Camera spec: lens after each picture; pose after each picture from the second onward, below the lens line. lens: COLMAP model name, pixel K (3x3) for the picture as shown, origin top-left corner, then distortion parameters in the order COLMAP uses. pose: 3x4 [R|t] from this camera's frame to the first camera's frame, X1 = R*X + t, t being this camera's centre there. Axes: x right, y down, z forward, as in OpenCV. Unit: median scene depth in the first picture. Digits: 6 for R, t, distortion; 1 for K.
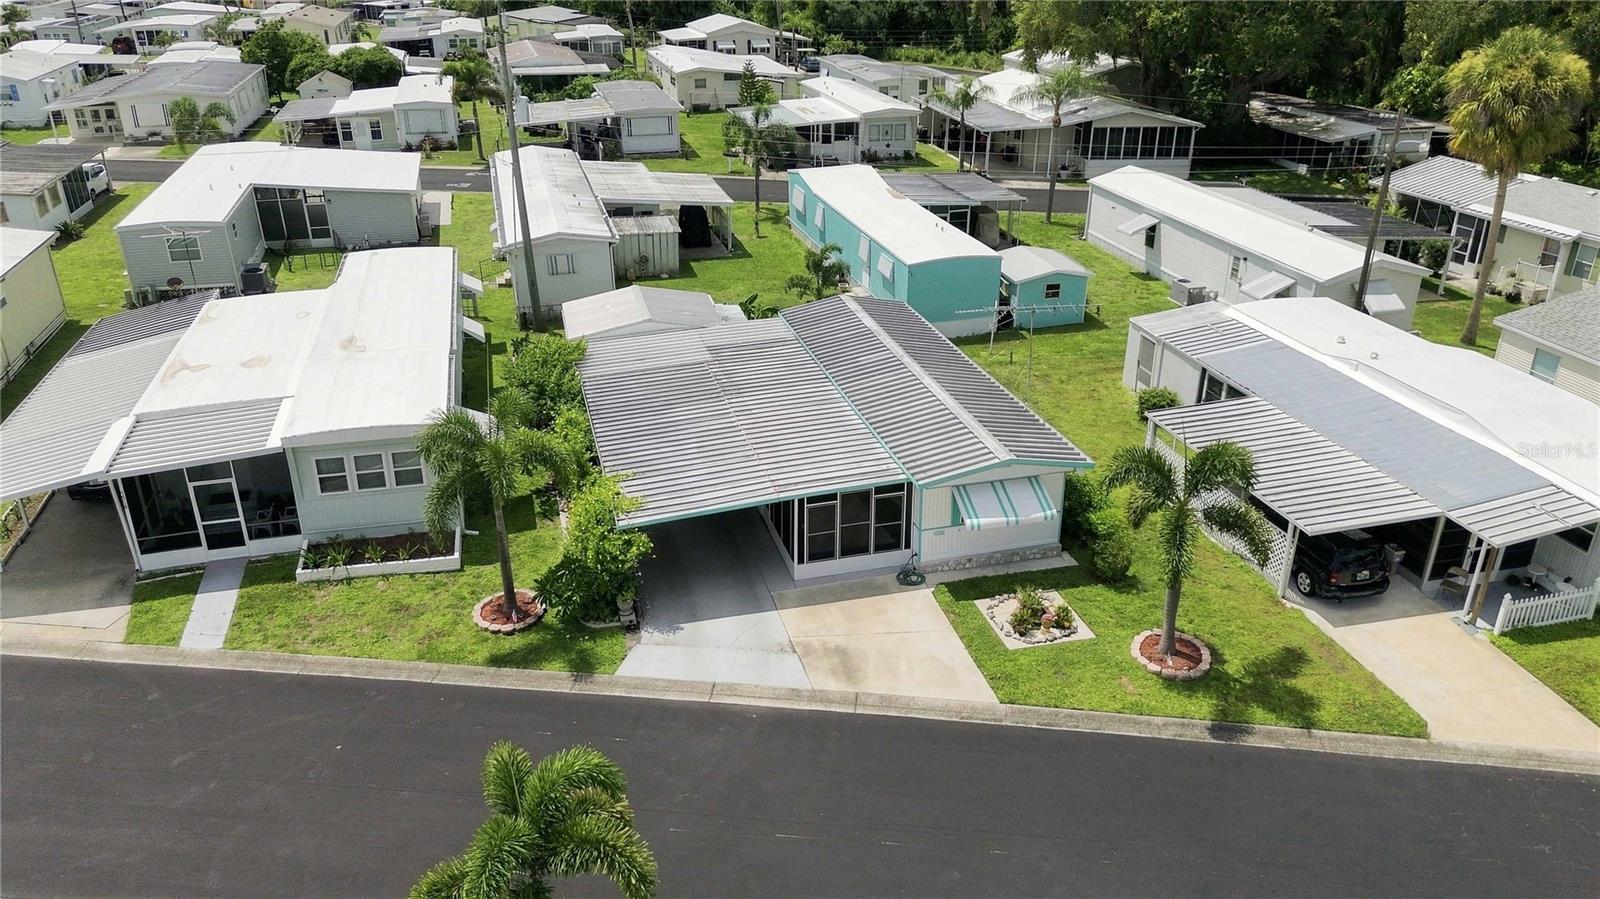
lens RADIAL K [[1143.1, 0, 795.9], [0, 1143.1, 449.1], [0, 0, 1]] dist [0.058137, -0.055138]
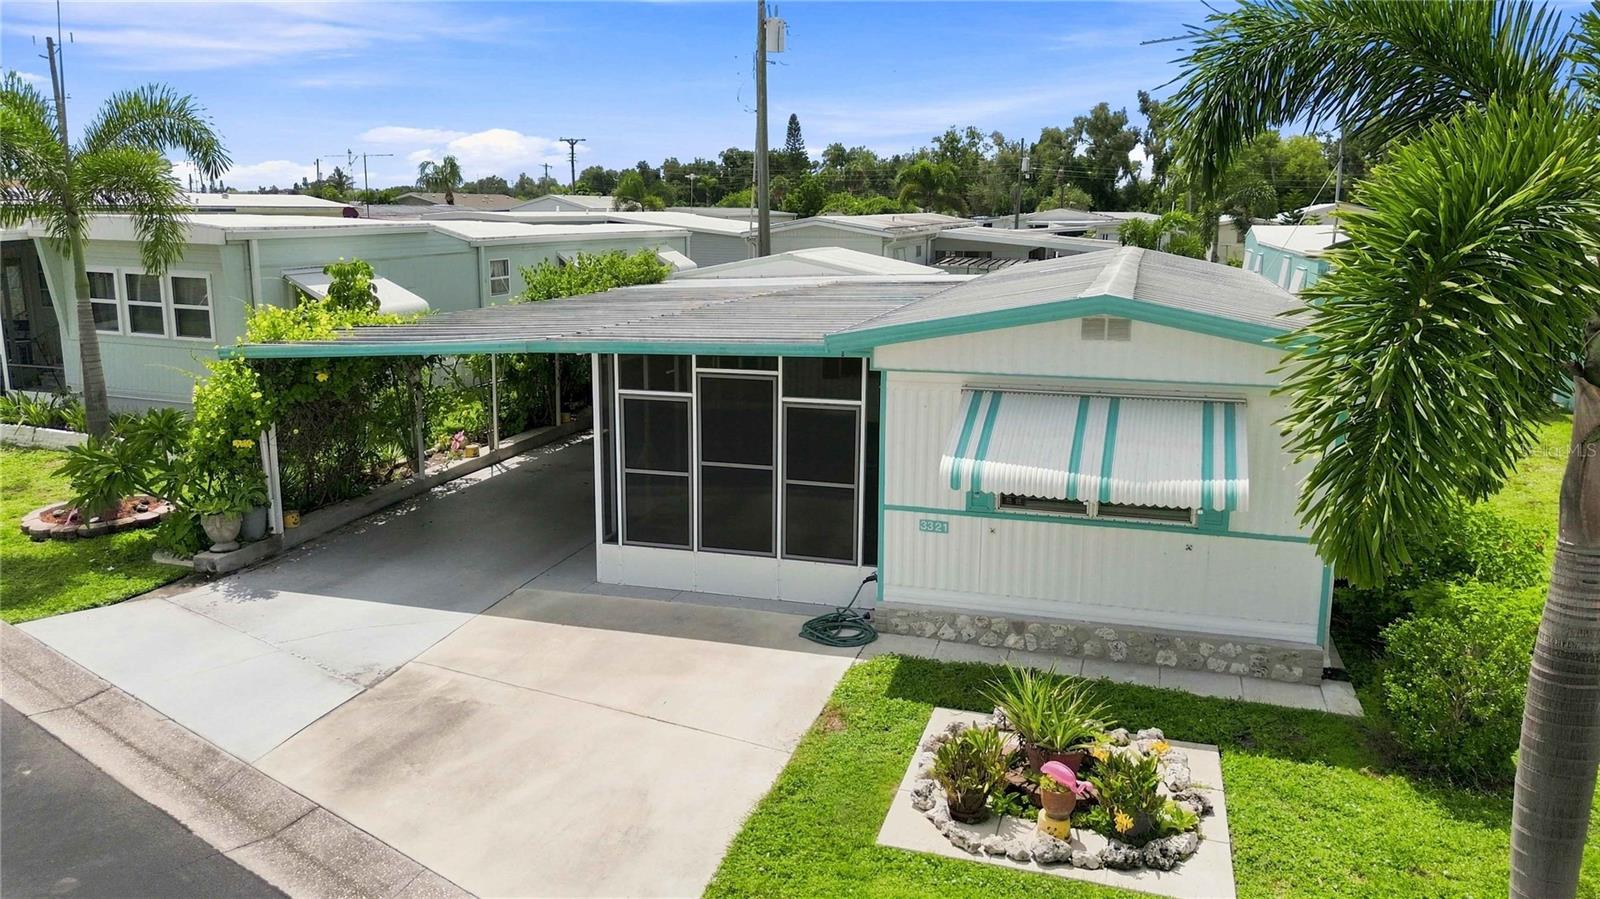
lens RADIAL K [[1143.1, 0, 795.9], [0, 1143.1, 449.1], [0, 0, 1]] dist [0.058137, -0.055138]
pose [[0.852434, 0.116294, -0.509737, 0.278325], [-0.228594, 0.959724, -0.163323, 0.122303], [0.470213, 0.255745, 0.844686, 0.672864]]
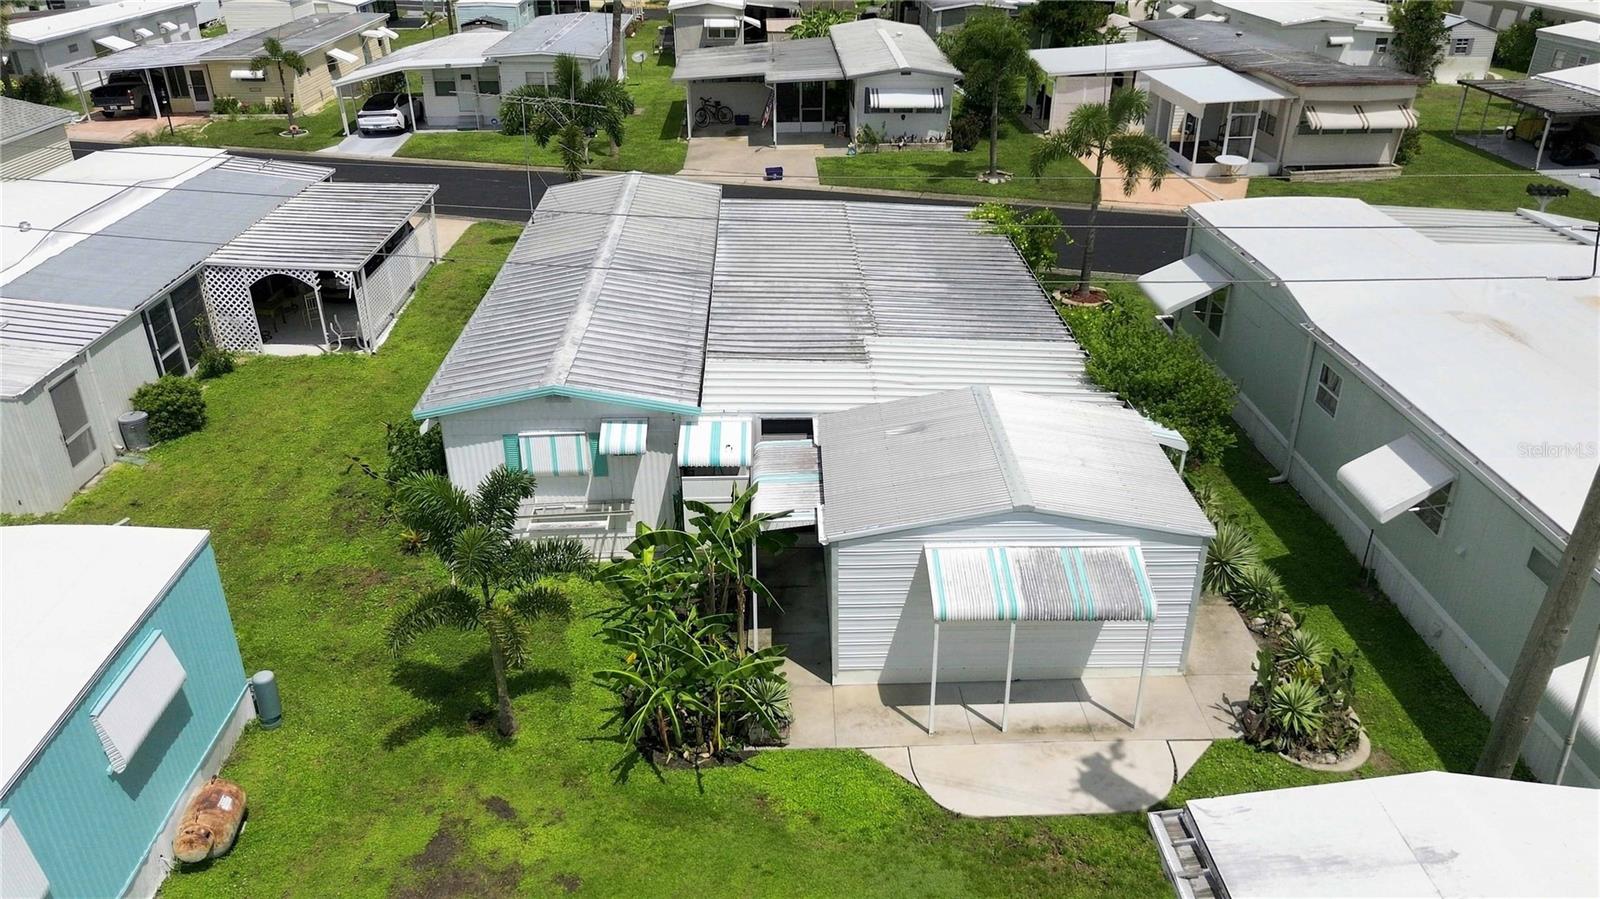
lens RADIAL K [[1143.1, 0, 795.9], [0, 1143.1, 449.1], [0, 0, 1]] dist [0.058137, -0.055138]
pose [[-0.974639, -0.093408, 0.203354, -0.210447], [0.103038, 0.619342, 0.778330, -0.652976], [-0.198648, 0.779545, -0.594011, 1.789154]]
